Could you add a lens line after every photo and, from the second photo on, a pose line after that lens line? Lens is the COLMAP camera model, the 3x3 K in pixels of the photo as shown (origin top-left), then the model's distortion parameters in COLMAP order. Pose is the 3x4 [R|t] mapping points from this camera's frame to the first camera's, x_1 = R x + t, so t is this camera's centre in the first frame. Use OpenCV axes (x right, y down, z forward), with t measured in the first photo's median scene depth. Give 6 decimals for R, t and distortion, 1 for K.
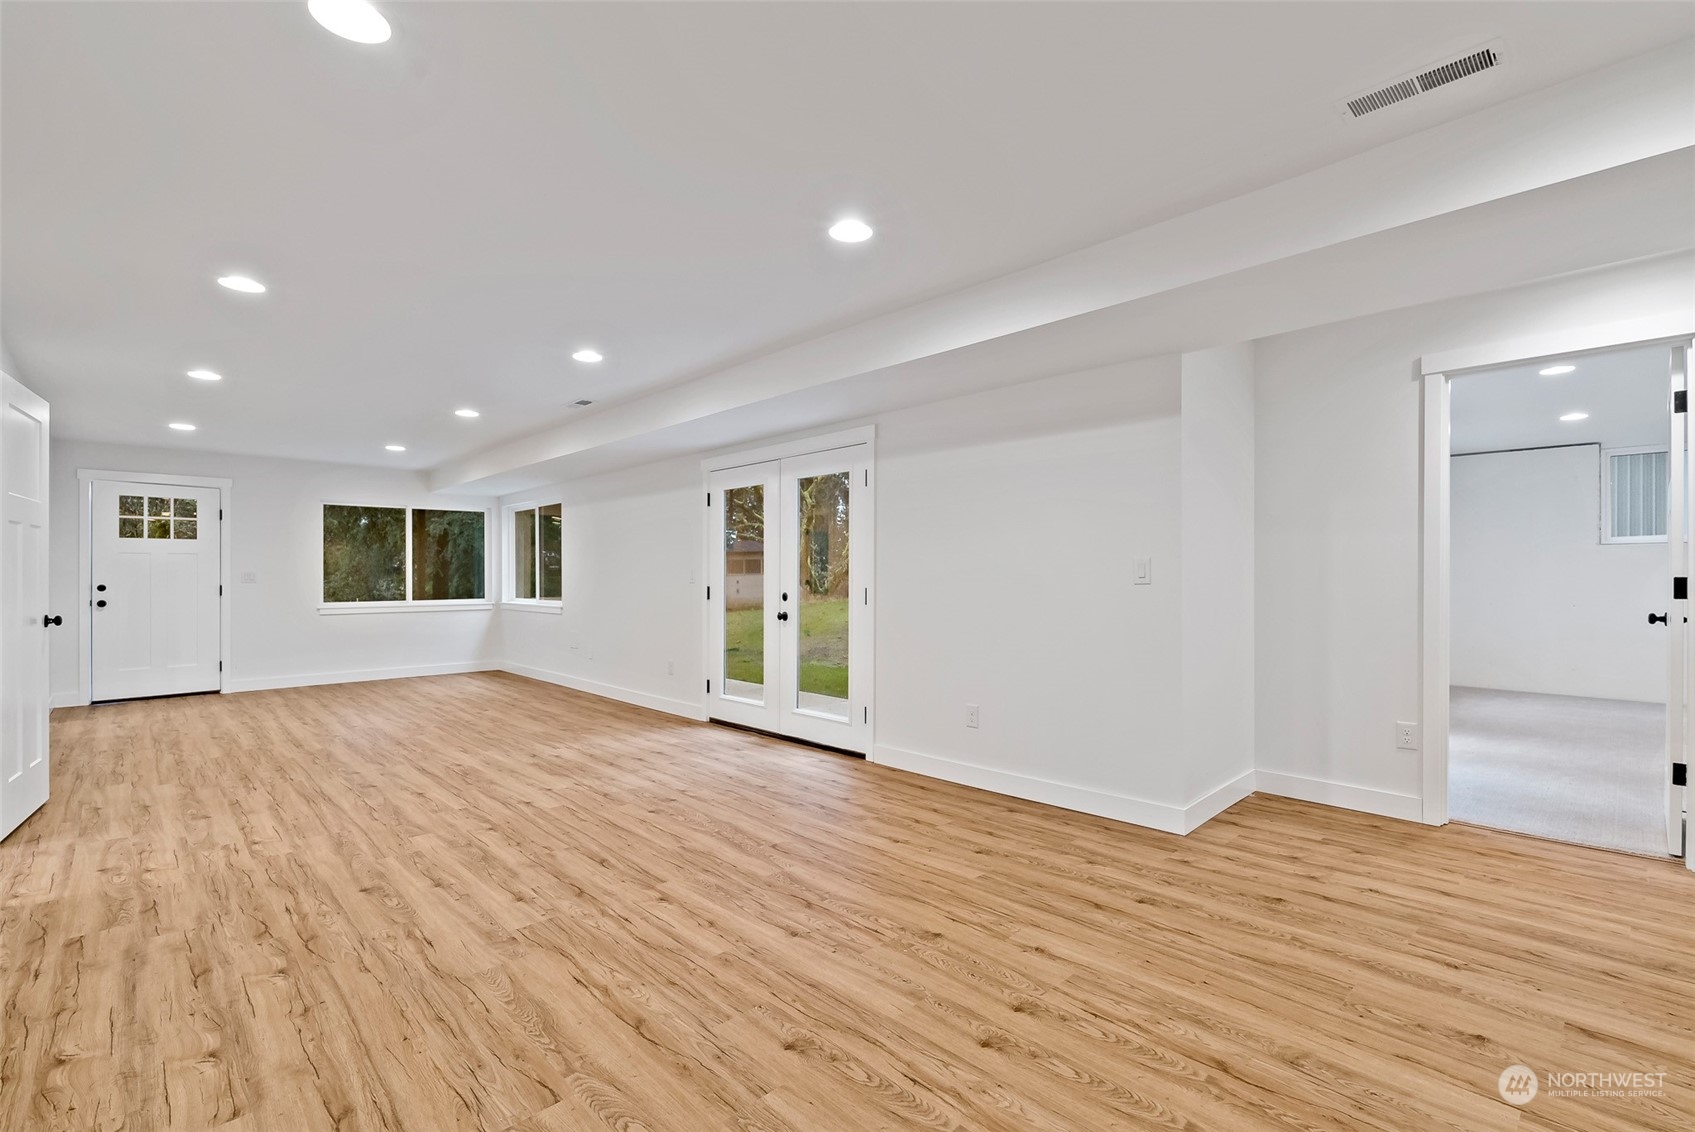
lens RADIAL K [[763.0, 0, 857.9], [0, 763.0, 578.0], [0, 0, 1]] dist [-0.003801, 0.001200]
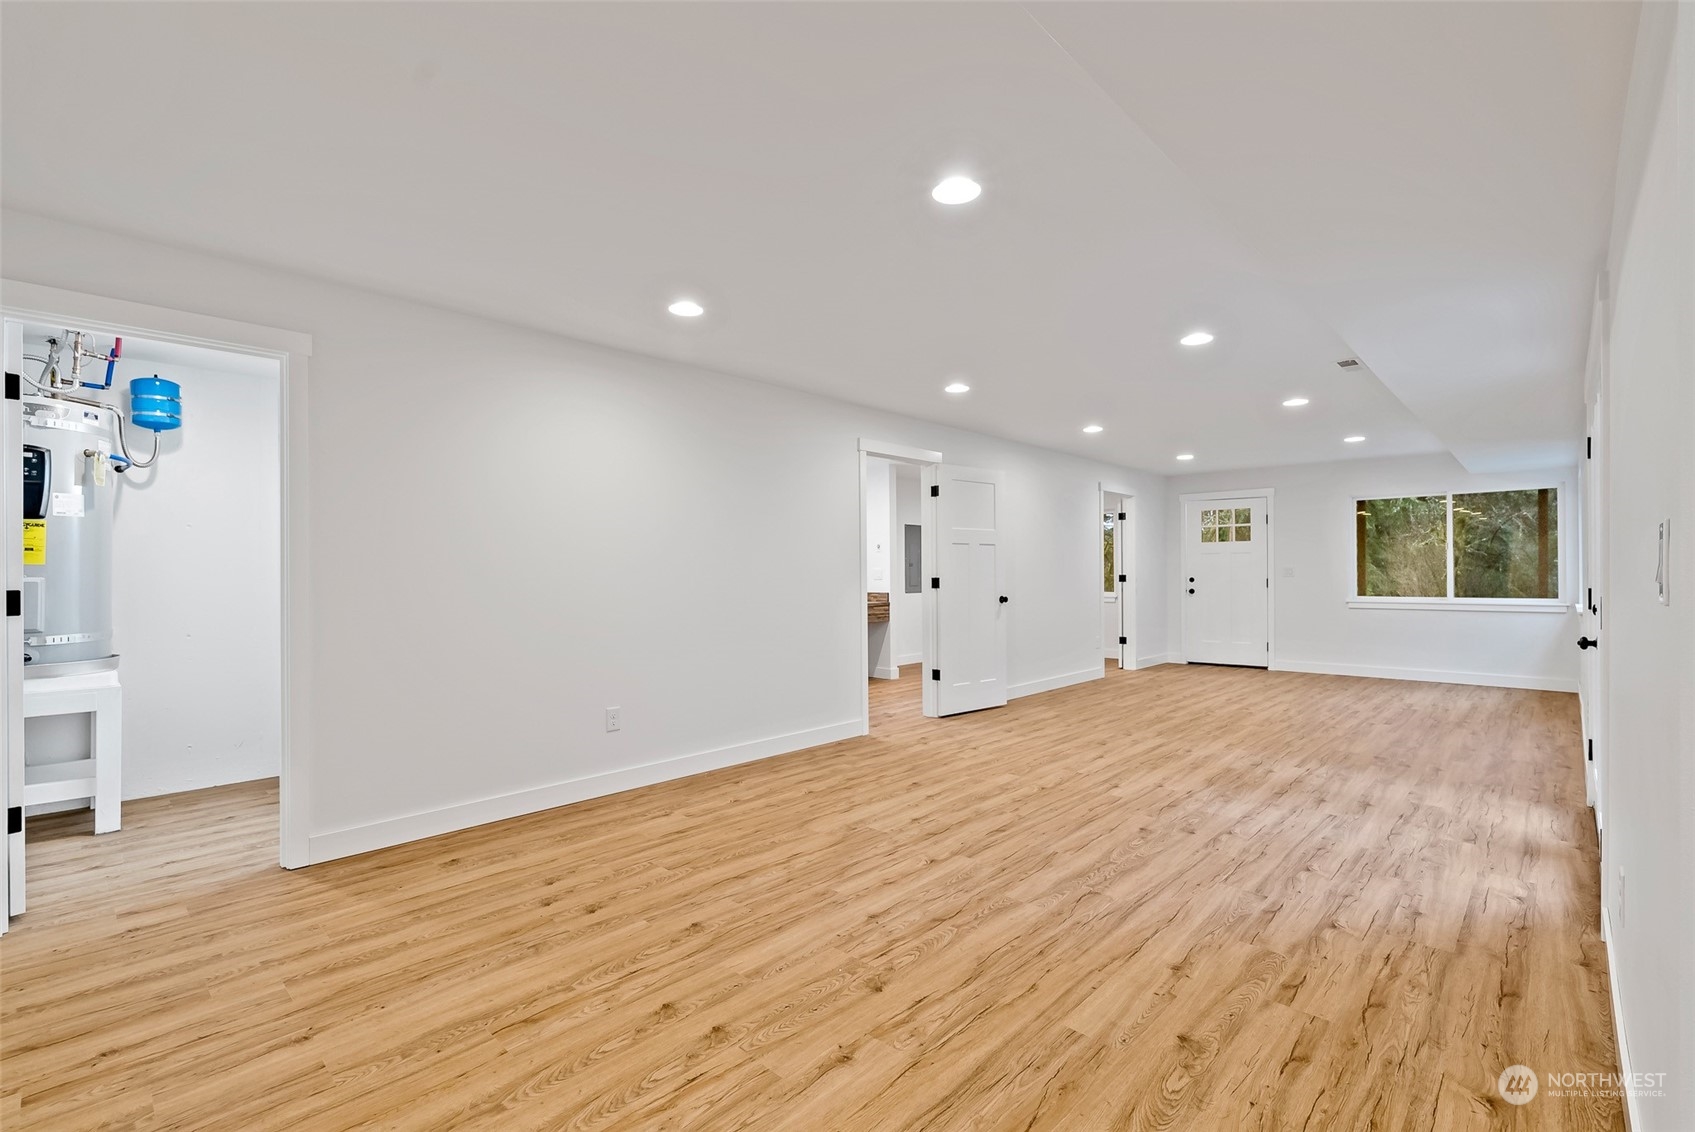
lens RADIAL K [[763.0, 0, 852.6], [0, 763.0, 568.6], [0, 0, 1]] dist [-0.003801, 0.001200]
pose [[0.036356, -0.004849, -0.999327, 0.695813], [0.003810, 0.999982, -0.004713, -0.006226], [0.999332, -0.003636, 0.036374, 0.670976]]
